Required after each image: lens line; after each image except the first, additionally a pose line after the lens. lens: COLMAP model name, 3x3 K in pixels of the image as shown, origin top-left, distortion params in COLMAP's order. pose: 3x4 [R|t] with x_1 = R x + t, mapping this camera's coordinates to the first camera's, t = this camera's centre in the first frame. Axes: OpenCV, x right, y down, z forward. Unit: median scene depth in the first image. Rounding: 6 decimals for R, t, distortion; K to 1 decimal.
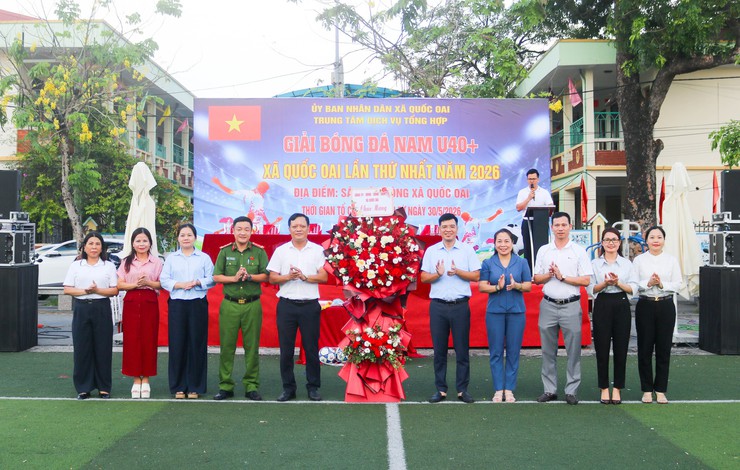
lens RADIAL K [[654.7, 0, 370.0], [0, 654.7, 235.0], [0, 0, 1]] dist [-0.008895, 0.001399]
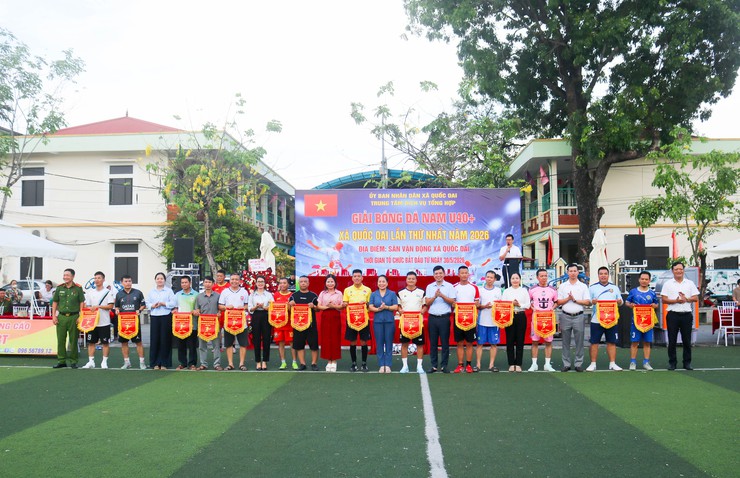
lens RADIAL K [[719.7, 0, 371.6], [0, 719.7, 258.2], [0, 0, 1]] dist [-0.074239, -0.002222]
pose [[0.999747, -0.006669, -0.021504, -0.043422], [0.006632, 0.999976, -0.001791, -0.035665], [0.021515, 0.001647, 0.999767, -0.671387]]
